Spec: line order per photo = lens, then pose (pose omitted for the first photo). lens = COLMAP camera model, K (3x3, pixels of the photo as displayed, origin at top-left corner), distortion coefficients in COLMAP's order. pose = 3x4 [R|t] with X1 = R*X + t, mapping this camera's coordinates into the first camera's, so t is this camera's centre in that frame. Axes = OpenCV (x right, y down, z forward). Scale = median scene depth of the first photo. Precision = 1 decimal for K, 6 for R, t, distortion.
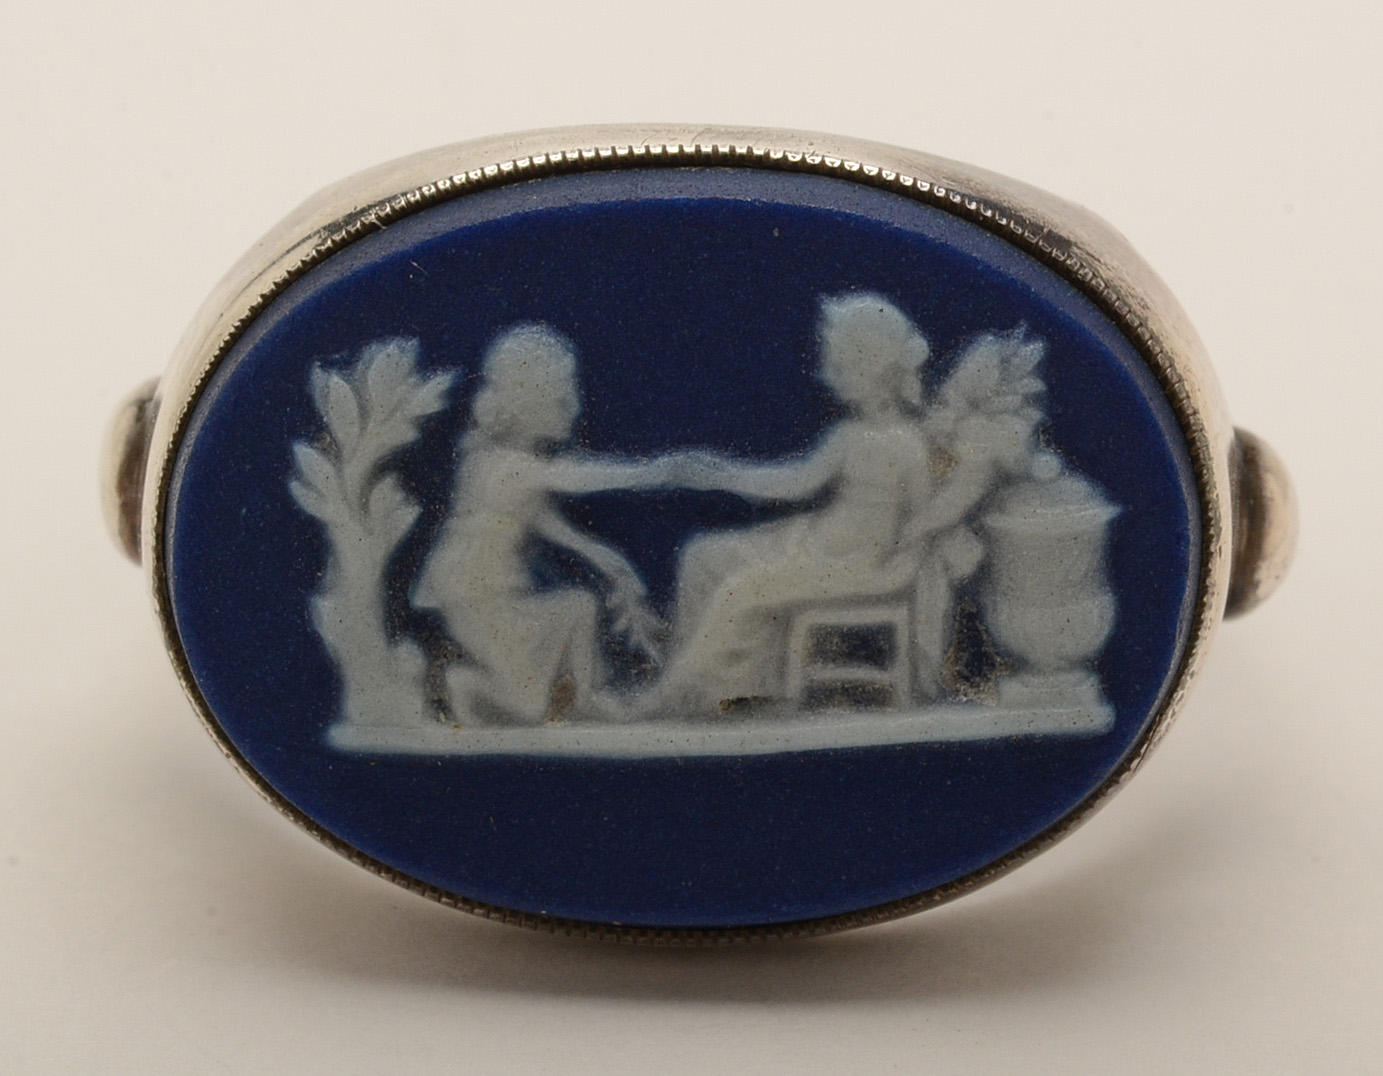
lens RADIAL K [[3961.0, 0, 689.8], [0, 3961.0, 537.7], [0, 0, 1]] dist [0.067933, 0.000000]
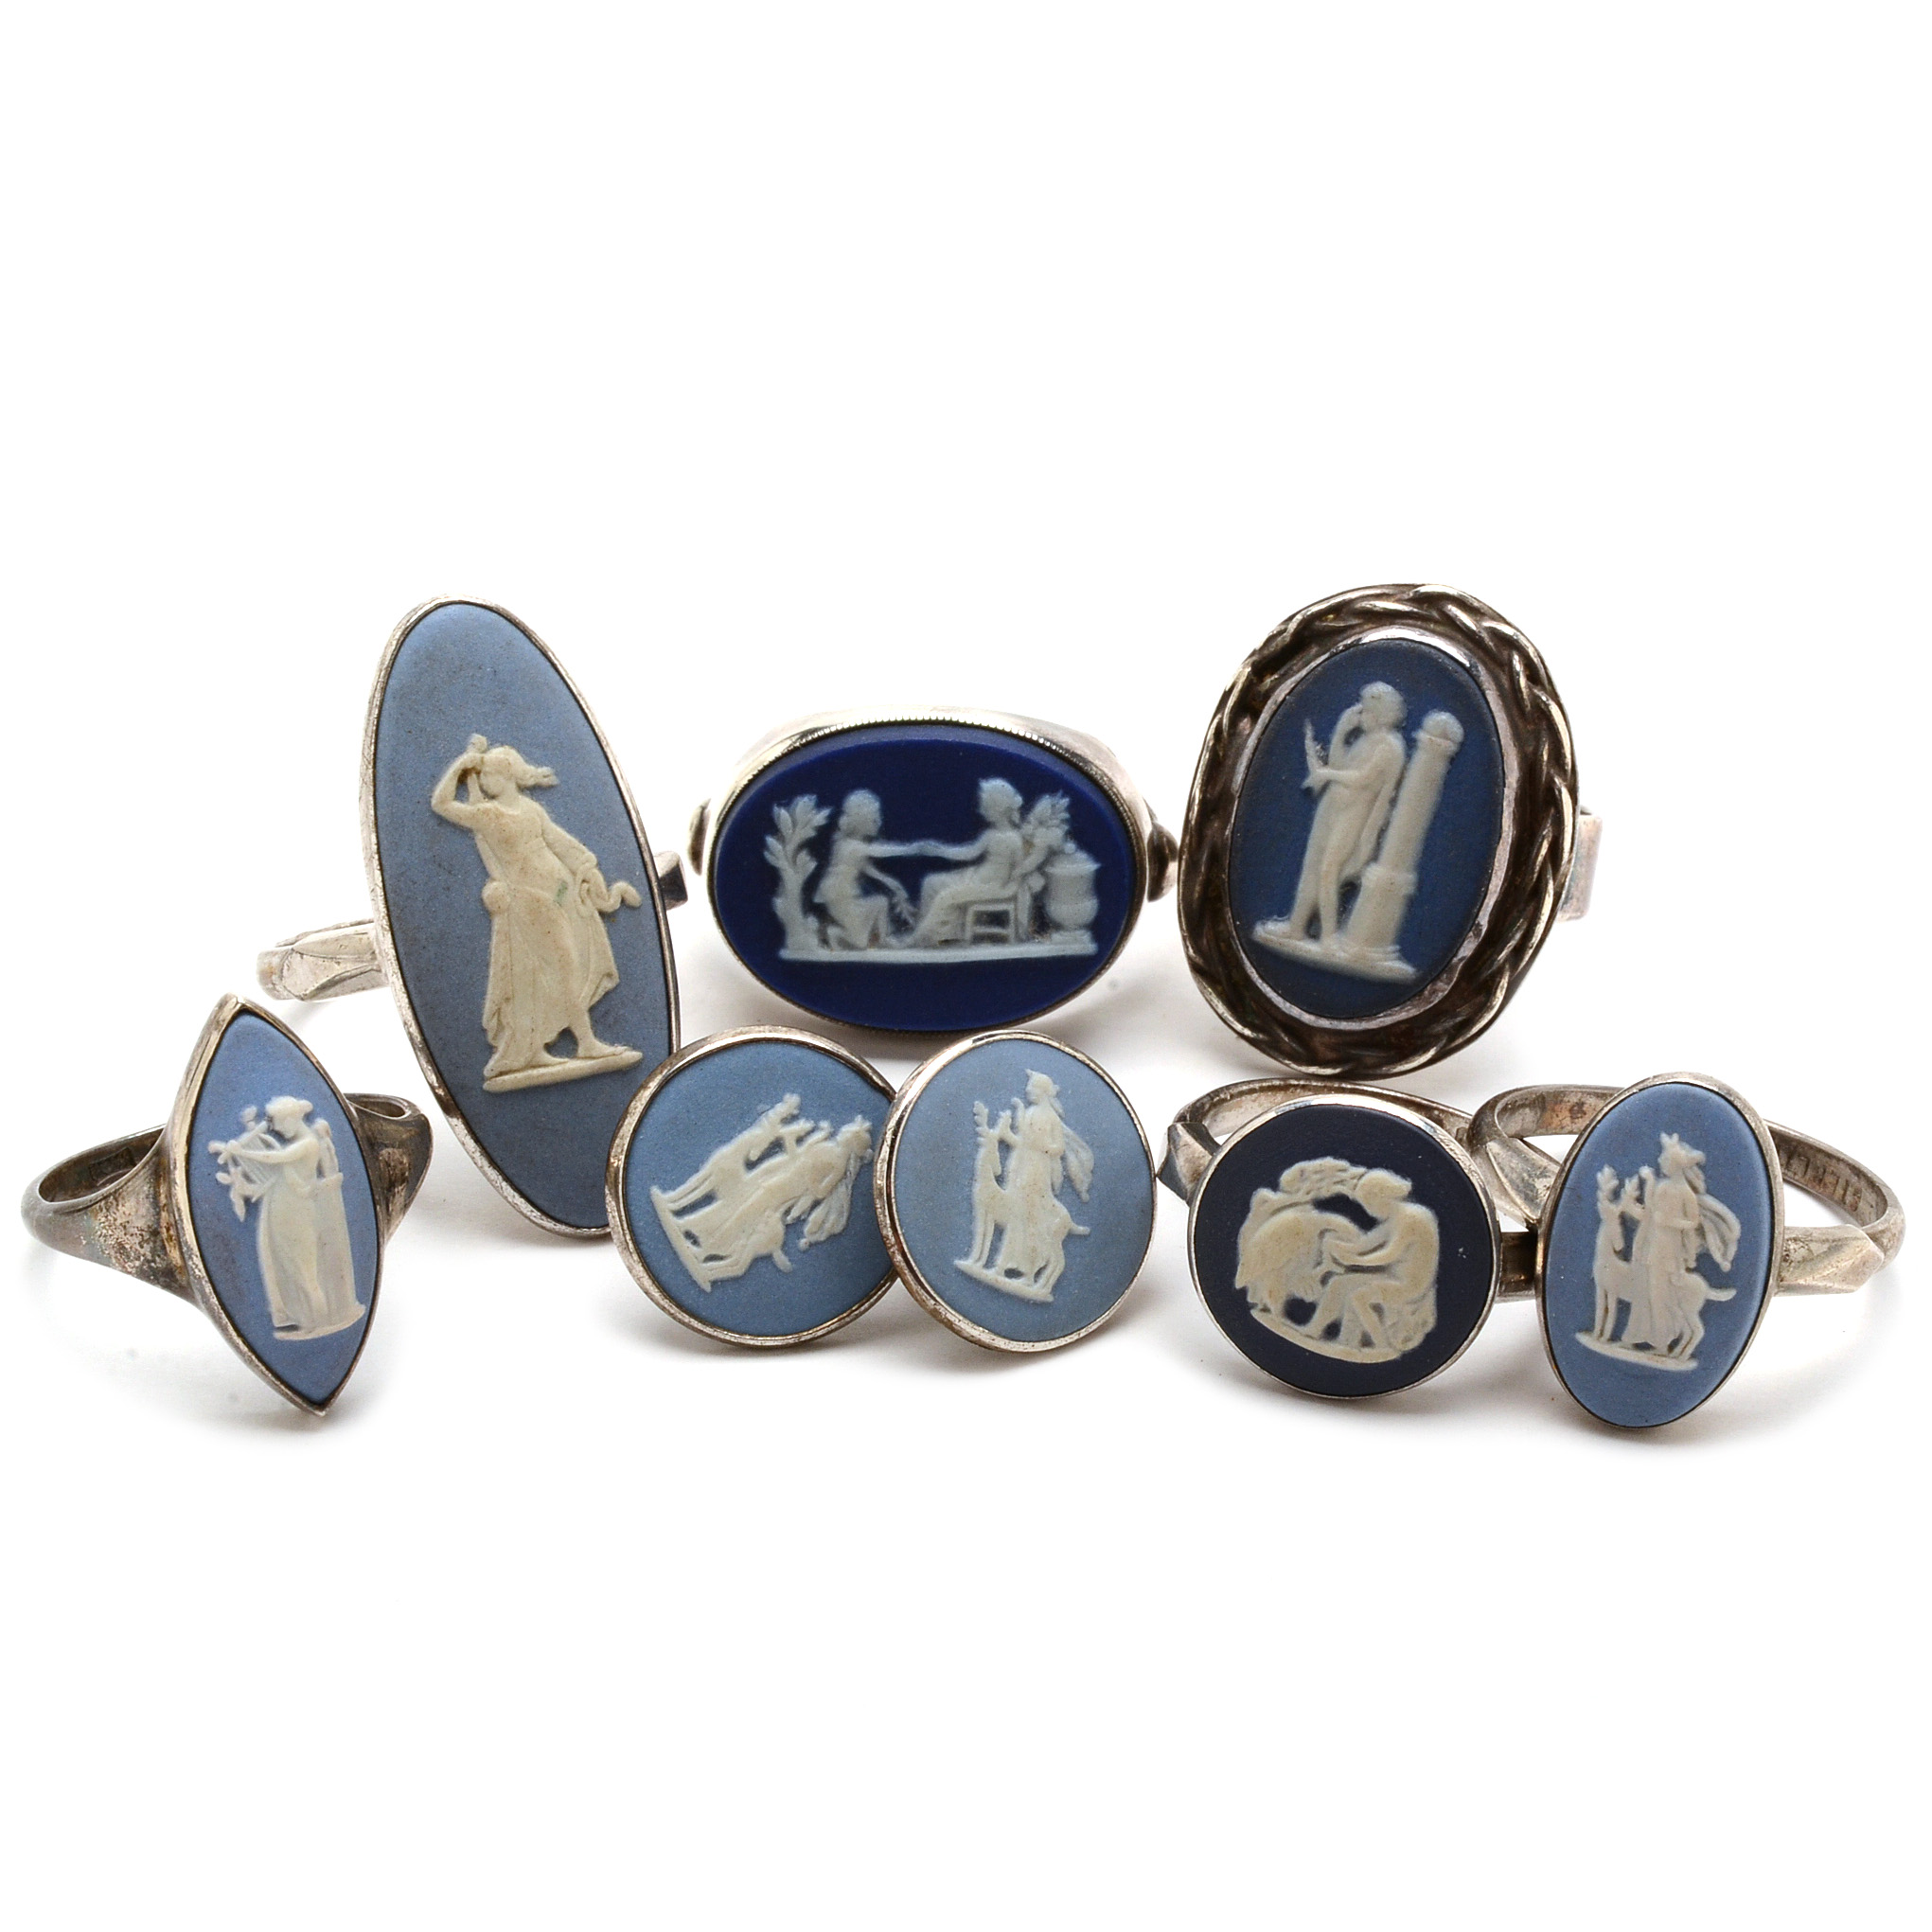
lens RADIAL K [[6886.0, 0, 970.4], [0, 6886.0, 959.2], [0, 0, 1]] dist [0.634136, 0.000000]
pose [[0.999710, 0.006761, -0.023121, 0.127351], [-0.004189, 0.993974, 0.109536, -0.418698], [0.023722, -0.109408, 0.993714, -3.276630]]
